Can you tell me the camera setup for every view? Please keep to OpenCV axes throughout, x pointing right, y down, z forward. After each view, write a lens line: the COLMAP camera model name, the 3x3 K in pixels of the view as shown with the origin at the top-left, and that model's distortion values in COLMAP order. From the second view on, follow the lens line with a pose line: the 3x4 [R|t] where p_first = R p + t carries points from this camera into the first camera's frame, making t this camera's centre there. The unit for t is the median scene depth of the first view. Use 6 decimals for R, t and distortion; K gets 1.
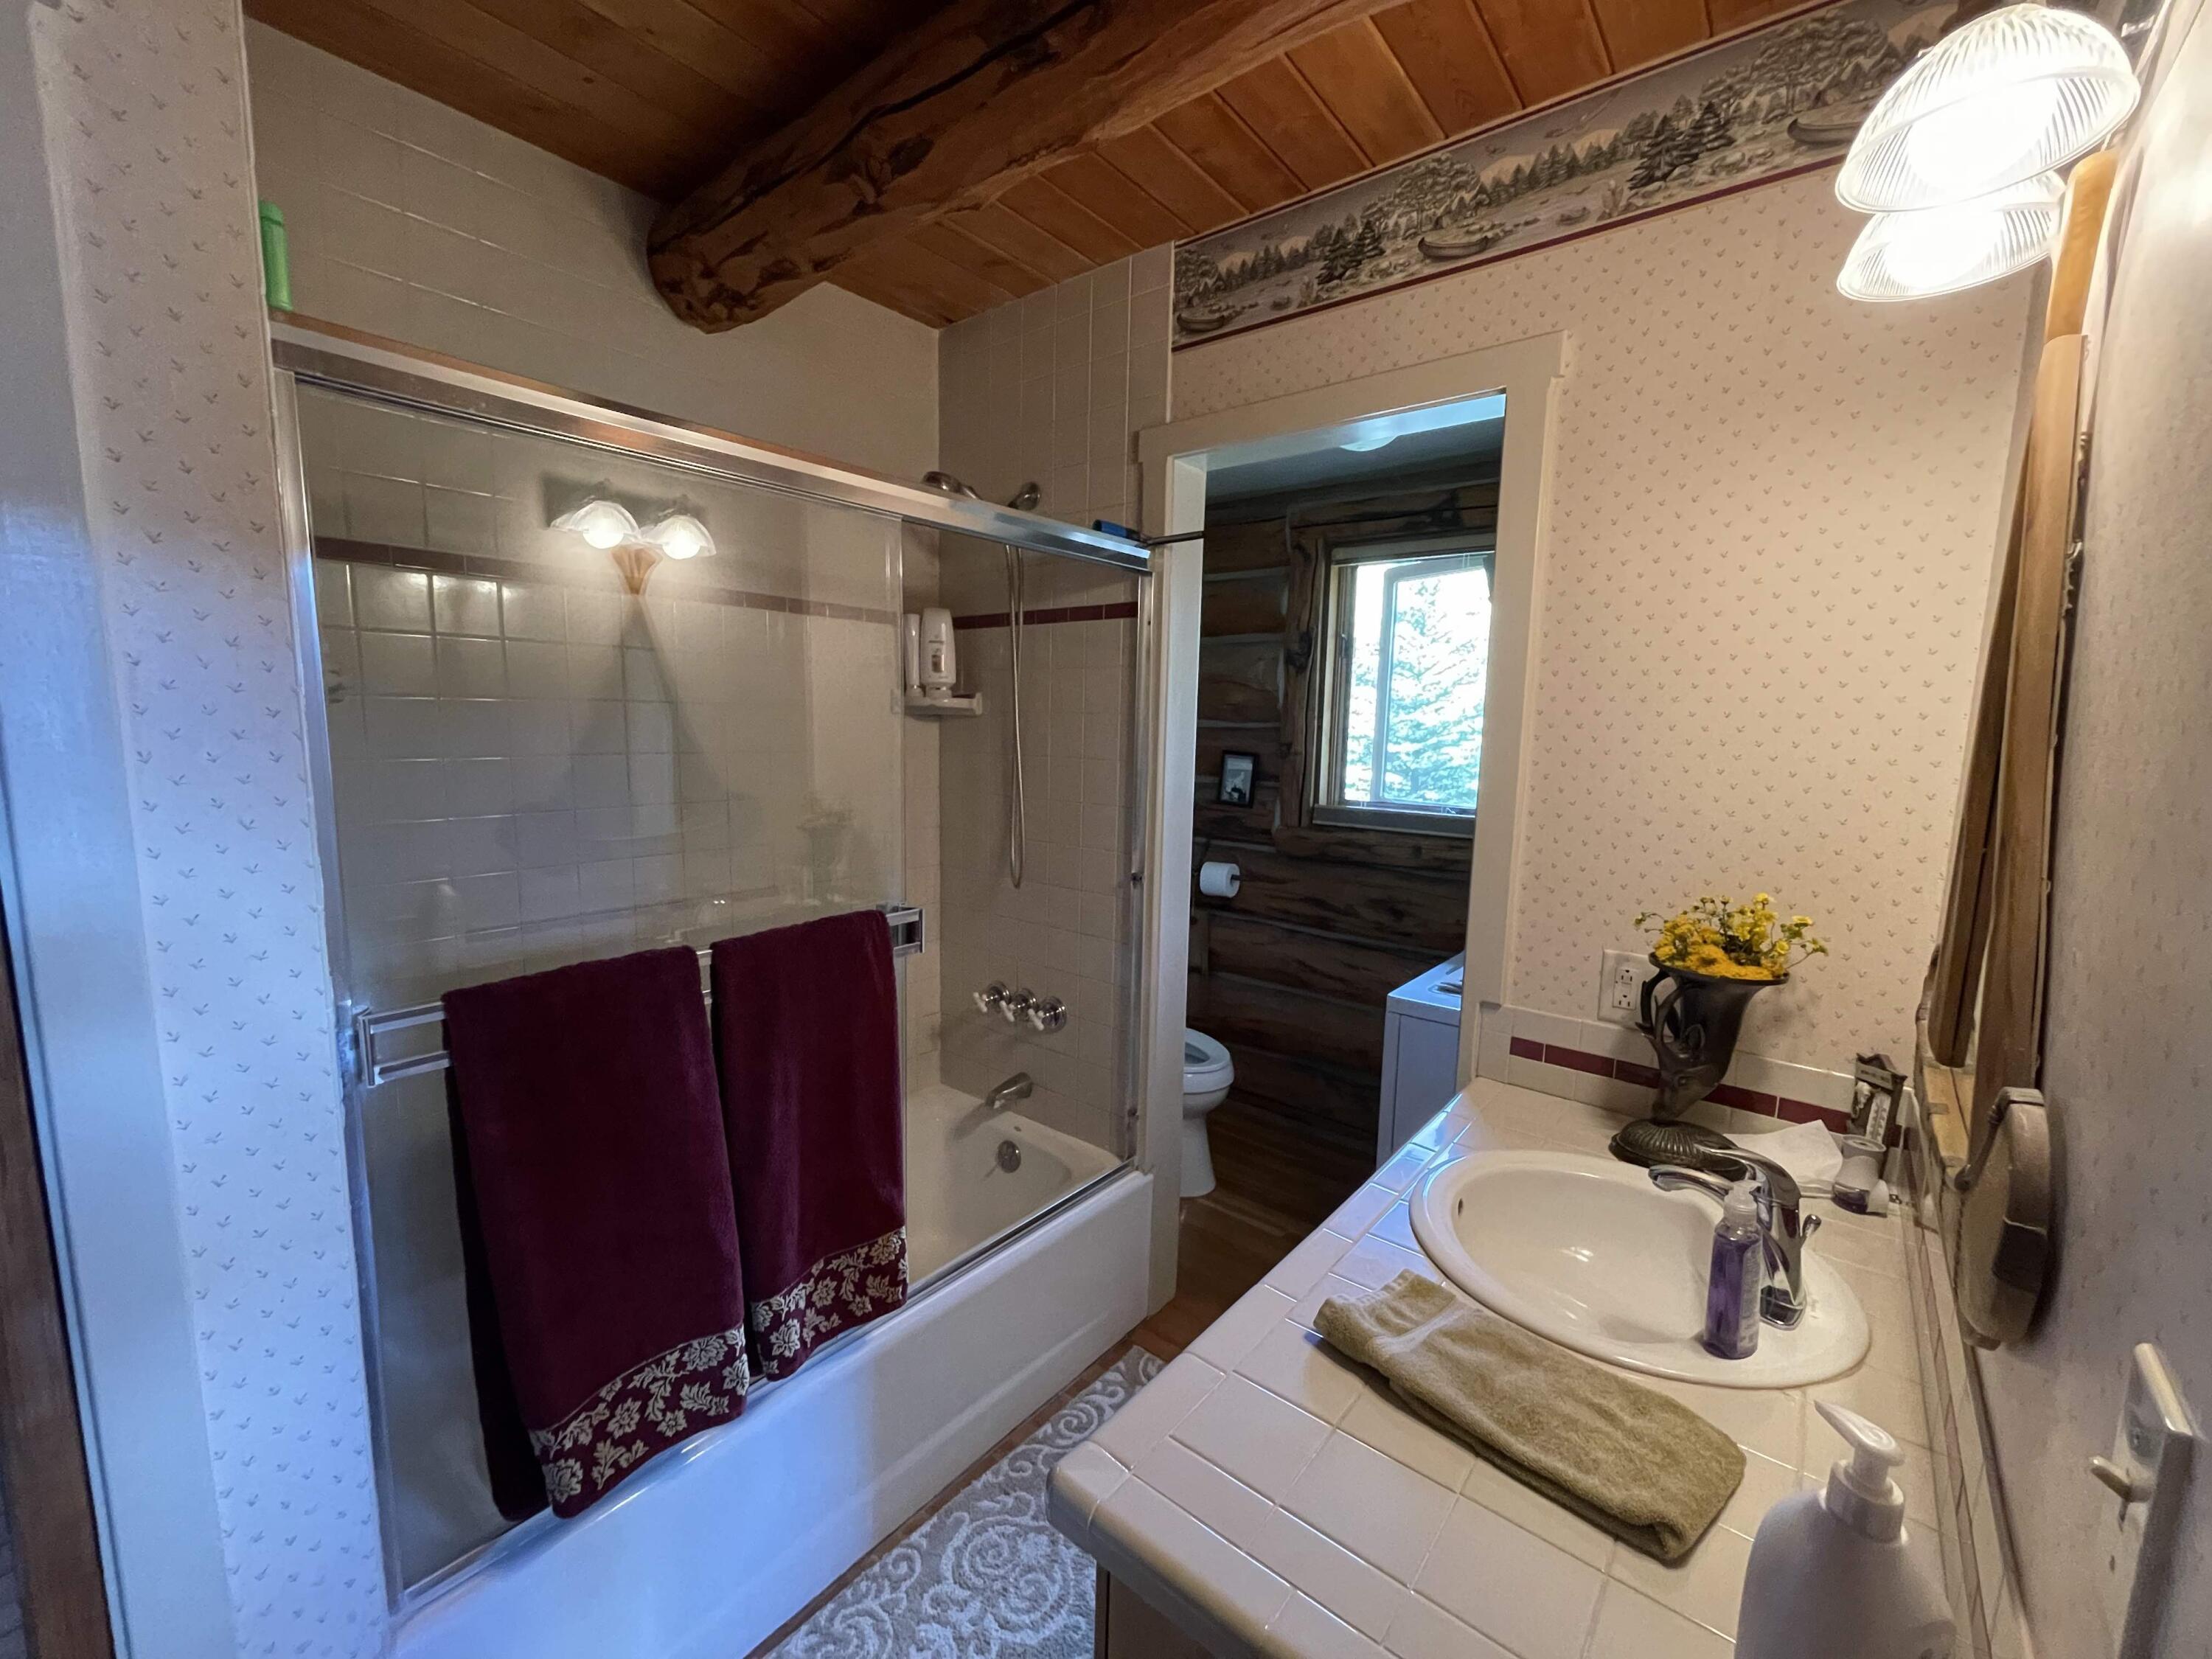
lens RADIAL K [[895.2, 0, 1086.2], [0, 895.2, 837.2], [0, 0, 1]] dist [-0.003381, 0.000762]
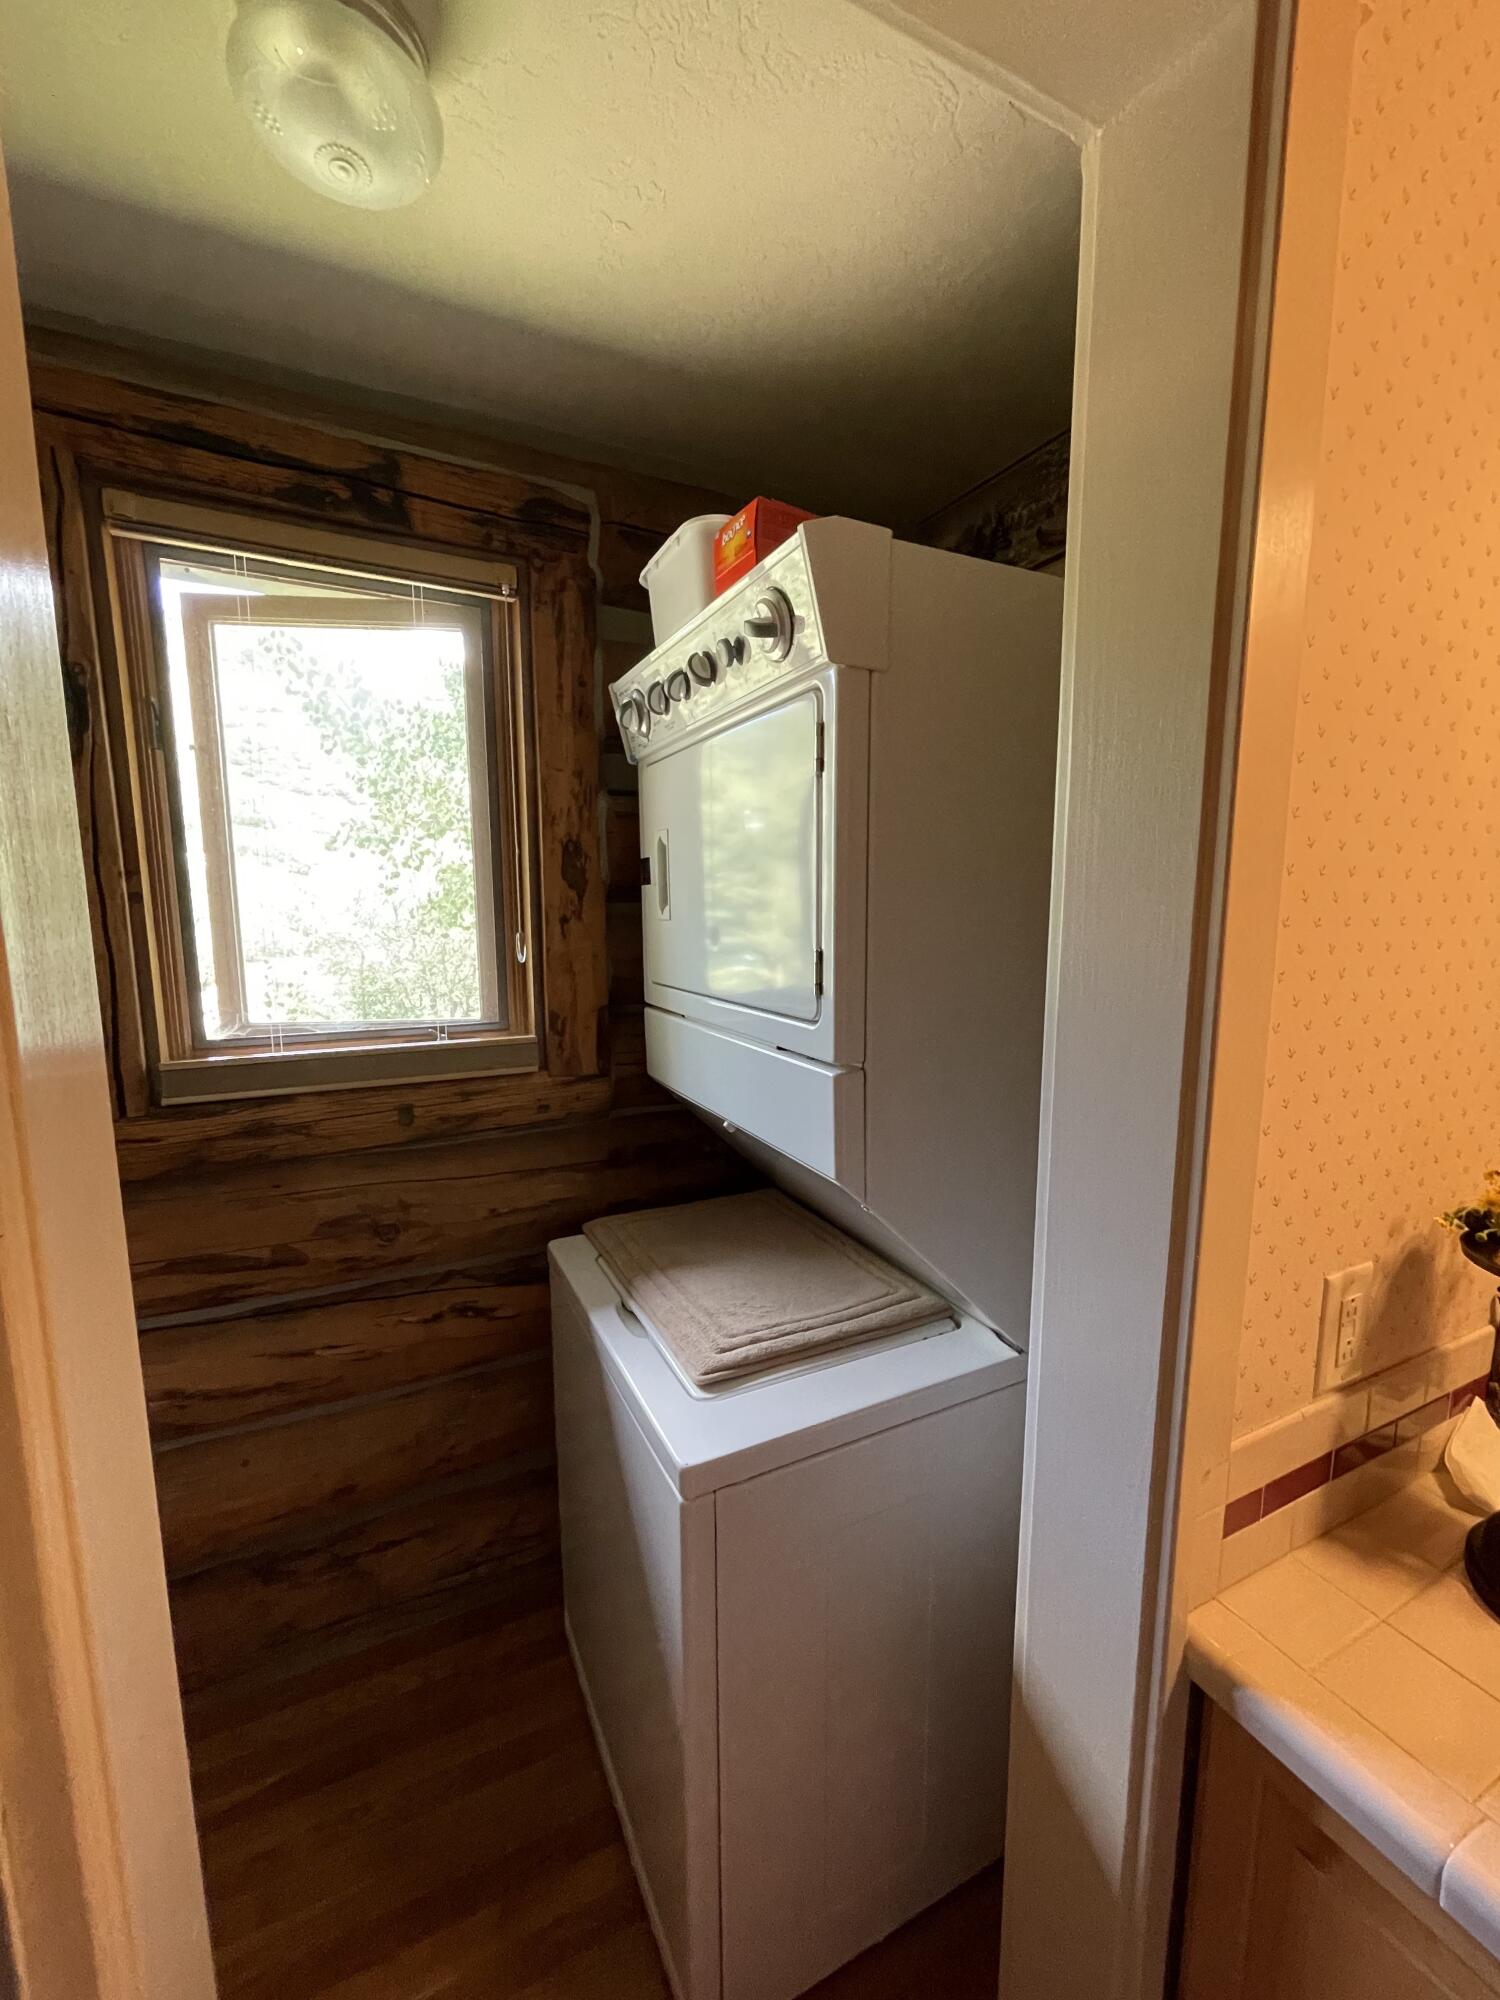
lens RADIAL K [[809.4, 0, 750.3], [0, 809.4, 1014.2], [0, 0, 1]] dist [-0.003381, 0.000762]
pose [[0.398403, -0.147560, 0.905263, 0.008967], [0.129361, 0.986148, 0.103814, -0.121724], [-0.908043, 0.075746, 0.411973, 1.014247]]
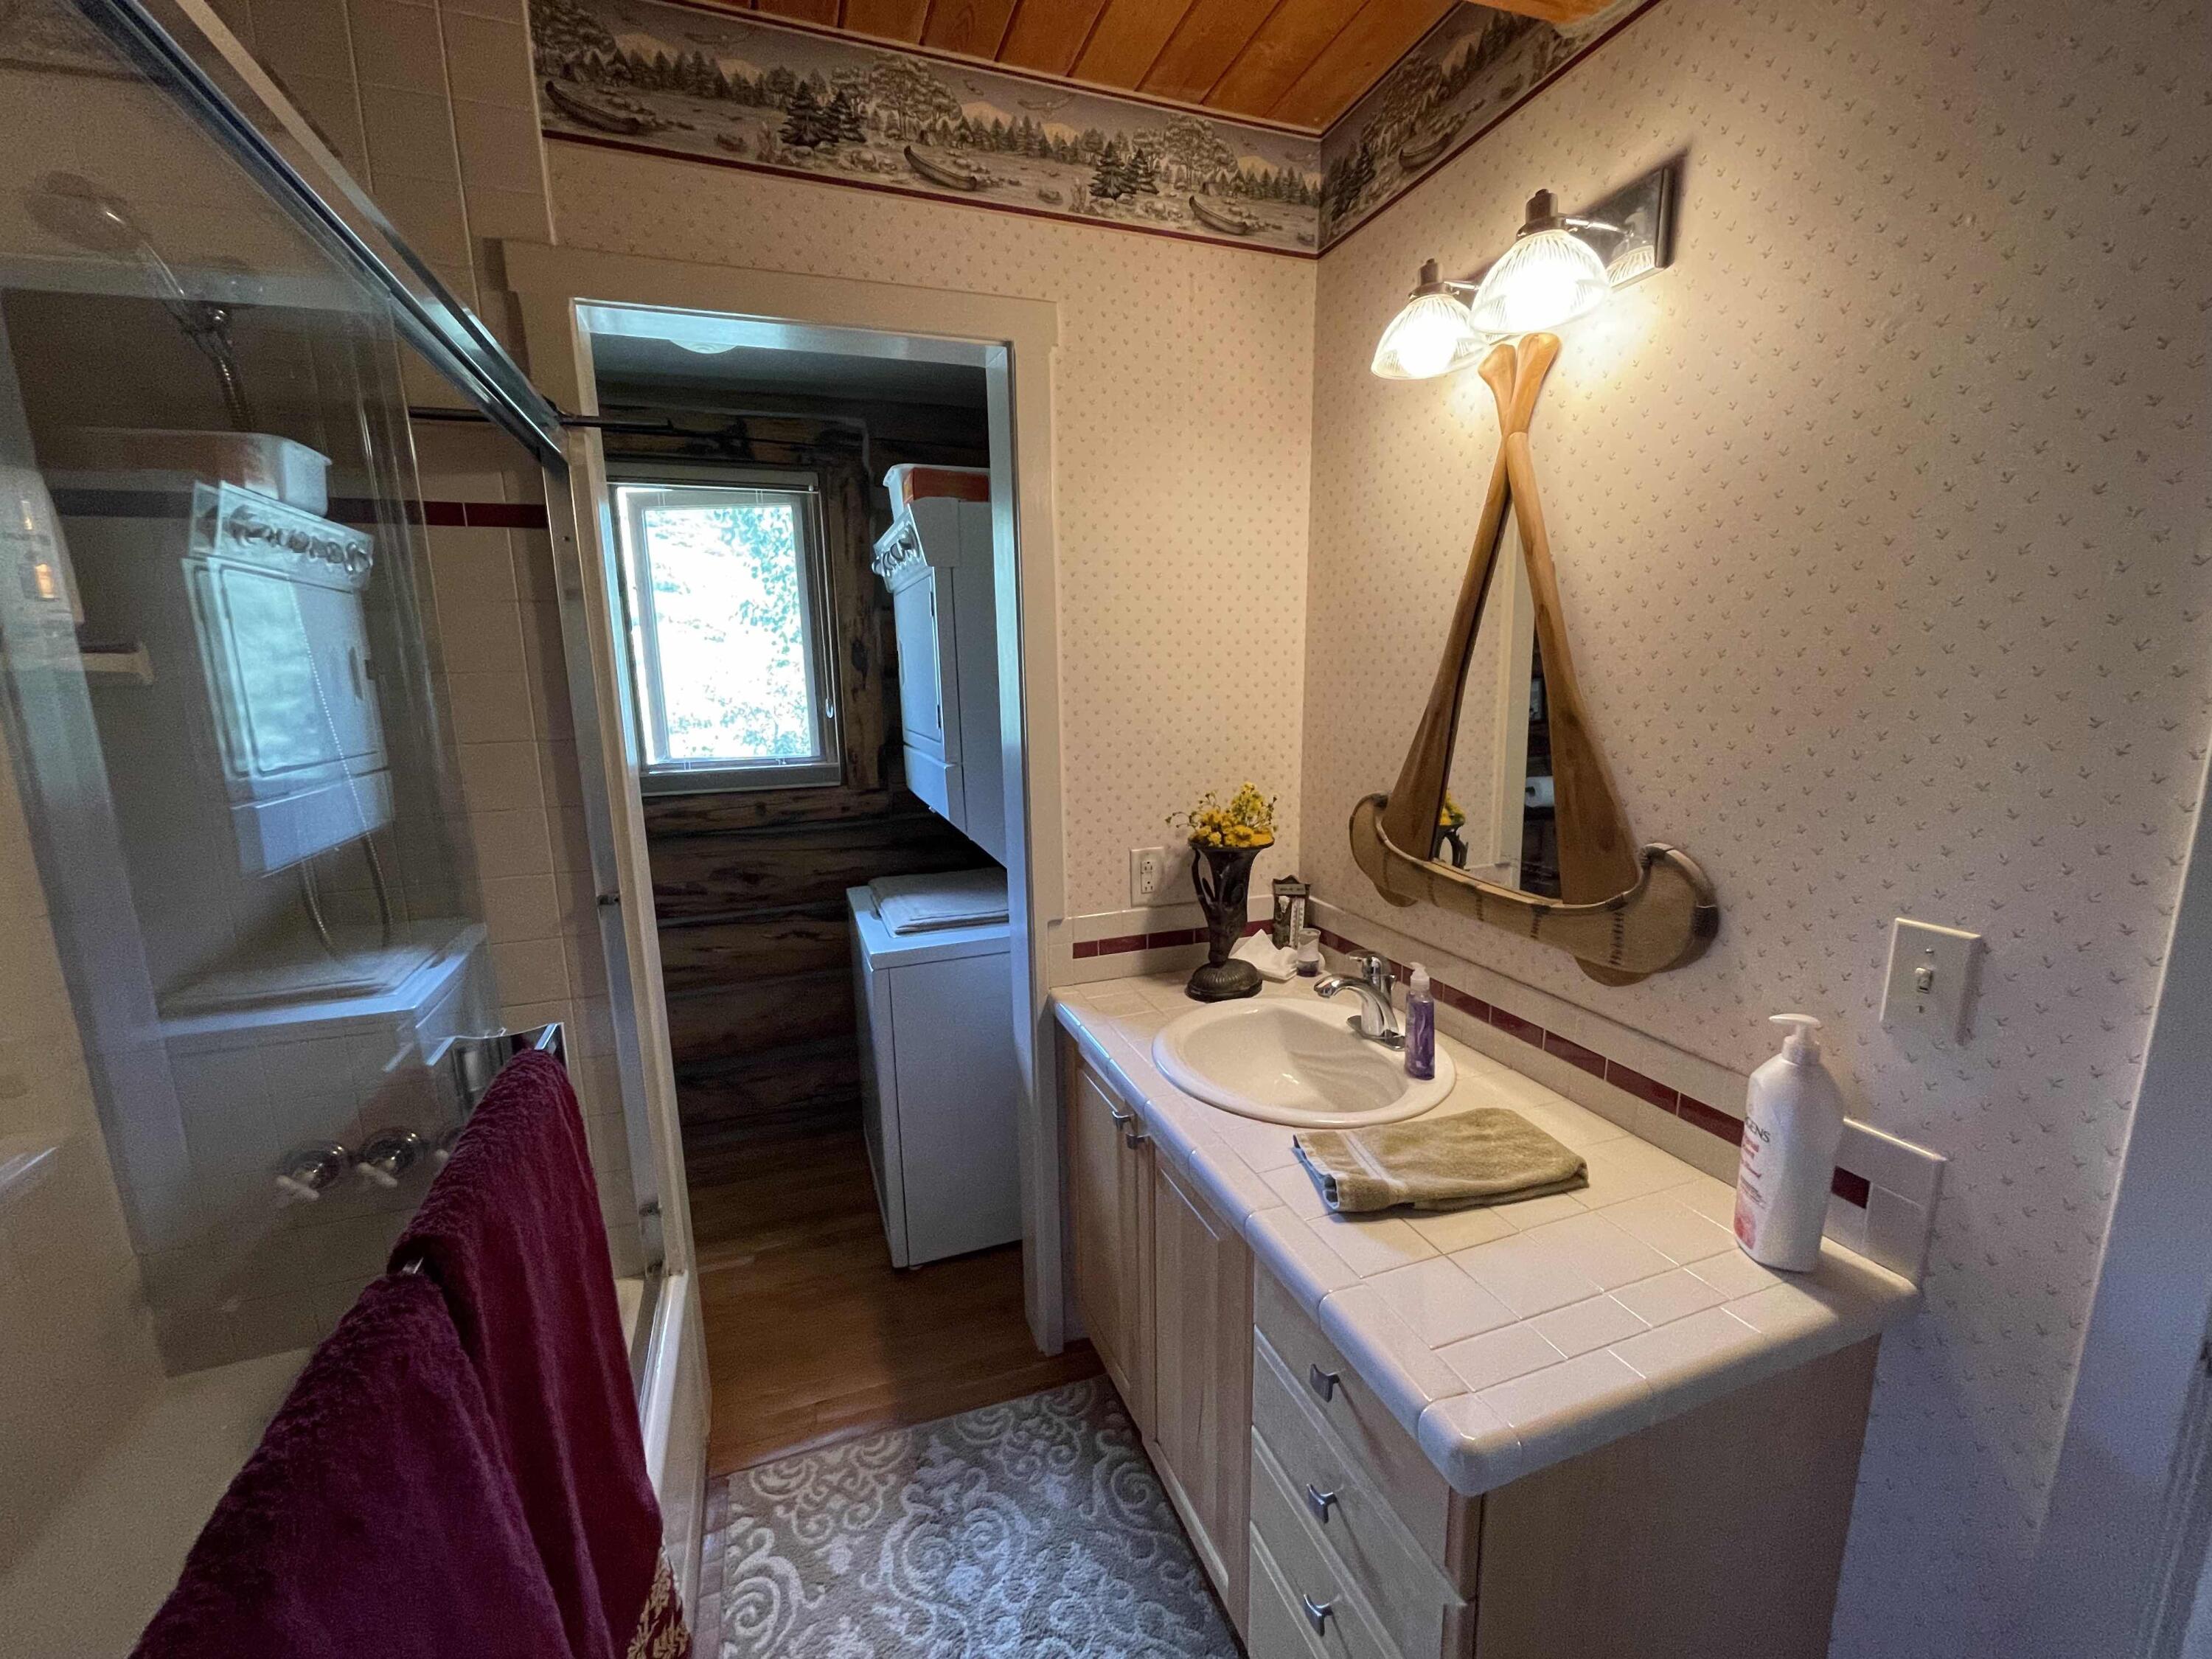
lens RADIAL K [[895.2, 0, 1086.2], [0, 895.2, 837.2], [0, 0, 1]] dist [-0.003381, 0.000762]
pose [[0.502790, -0.194677, 0.842201, -0.440818], [0.141305, 0.979714, 0.142104, -0.068661], [-0.852781, 0.047559, 0.520099, 0.379412]]
